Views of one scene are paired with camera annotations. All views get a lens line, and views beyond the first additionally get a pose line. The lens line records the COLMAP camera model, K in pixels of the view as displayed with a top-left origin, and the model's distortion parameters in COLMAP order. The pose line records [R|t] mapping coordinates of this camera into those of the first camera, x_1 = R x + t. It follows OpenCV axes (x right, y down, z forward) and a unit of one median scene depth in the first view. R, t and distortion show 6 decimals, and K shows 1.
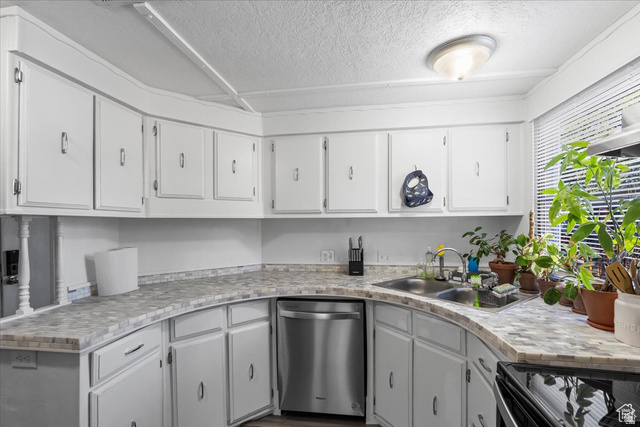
lens RADIAL K [[282.3, 0, 324.4], [0, 282.3, 221.3], [0, 0, 1]] dist [-0.000682, 0.000053]
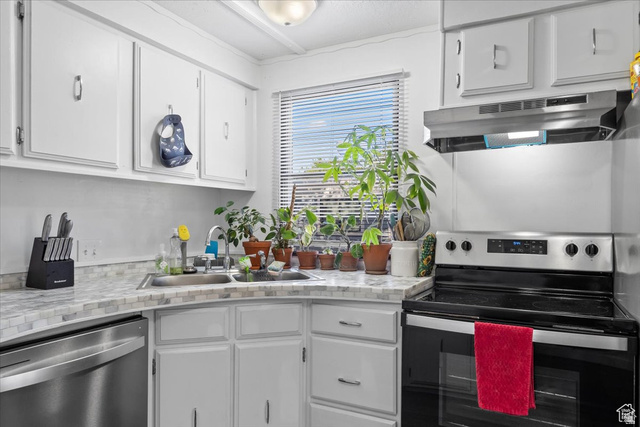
lens RADIAL K [[428.6, 0, 321.5], [0, 428.6, 223.1], [0, 0, 1]] dist [-0.002128, 0.005865]
pose [[0.334943, 0.004268, 0.942229, -0.511514], [-0.003750, 0.999988, -0.003196, 0.081710], [-0.942231, -0.002463, 0.334955, 0.314043]]
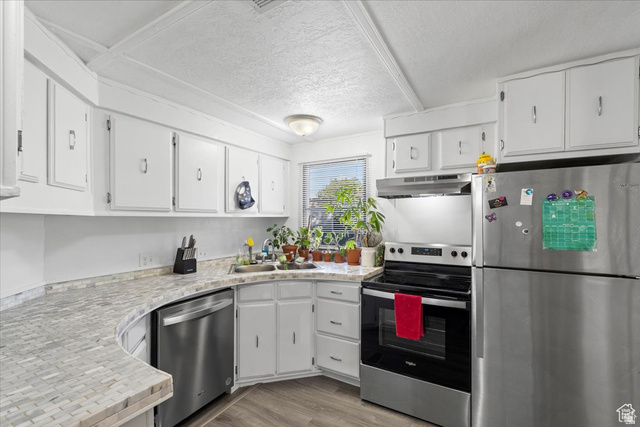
lens RADIAL K [[282.3, 0, 321.5], [0, 282.3, 218.1], [0, 0, 1]] dist [-0.000682, 0.000053]
pose [[0.385399, 0.010879, 0.922686, -0.714488], [0.002407, 0.999915, -0.012795, 0.006264], [-0.922747, 0.007152, 0.385340, 0.177467]]
